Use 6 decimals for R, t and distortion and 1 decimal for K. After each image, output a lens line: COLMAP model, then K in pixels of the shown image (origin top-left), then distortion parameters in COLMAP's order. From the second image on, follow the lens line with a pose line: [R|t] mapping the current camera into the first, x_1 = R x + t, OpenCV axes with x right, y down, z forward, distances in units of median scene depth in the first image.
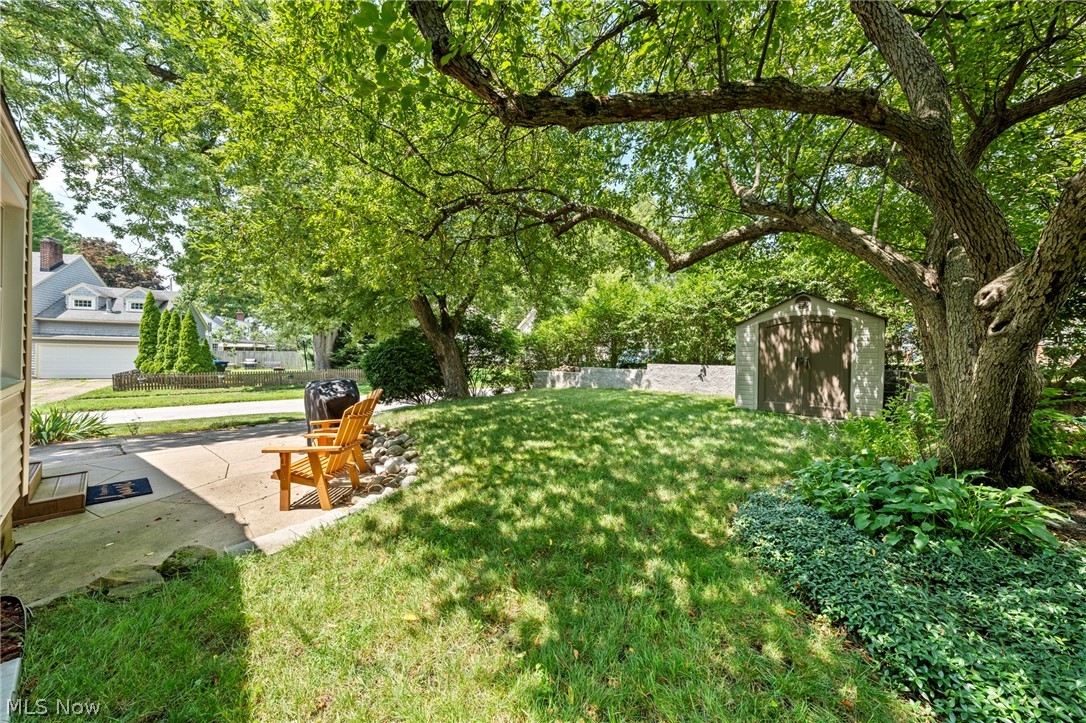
lens RADIAL K [[370.6, 0, 537.9], [0, 370.6, 356.0], [0, 0, 1]] dist [-0.001538, -0.000232]
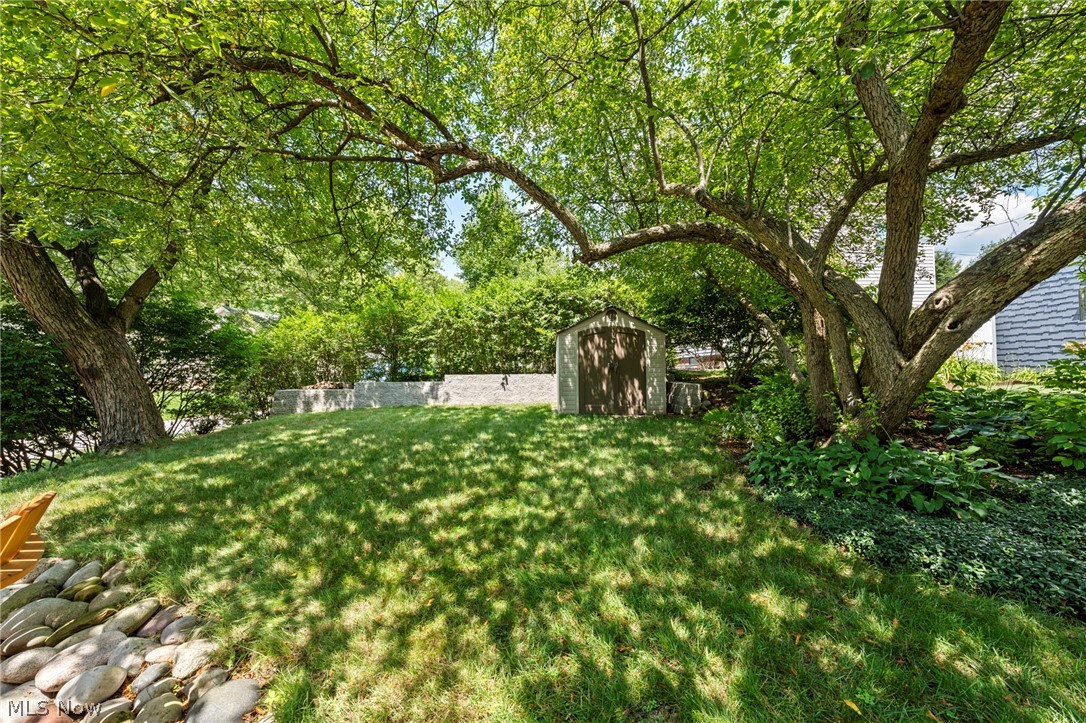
lens RADIAL K [[370.6, 0, 546.3], [0, 370.6, 357.4], [0, 0, 1]] dist [-0.001538, -0.000232]
pose [[0.739243, 0.003421, 0.673430, -0.205571], [0.019200, 0.999474, -0.026154, 0.012146], [-0.673165, 0.032264, 0.738788, 0.303750]]
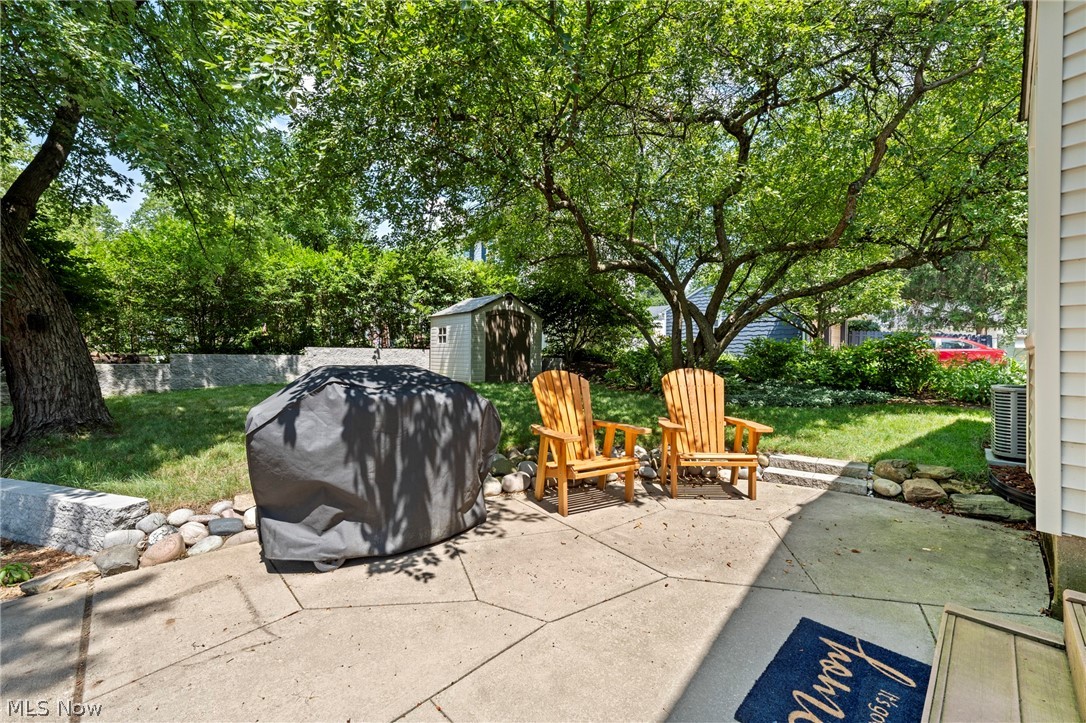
lens RADIAL K [[430.3, 0, 544.9], [0, 430.3, 366.4], [0, 0, 1]] dist [0.002279, 0.000781]
pose [[0.102208, -0.038500, 0.994018, -0.892406], [-0.007518, 0.999192, 0.039473, 0.038031], [-0.994735, -0.011507, 0.101836, 0.717312]]
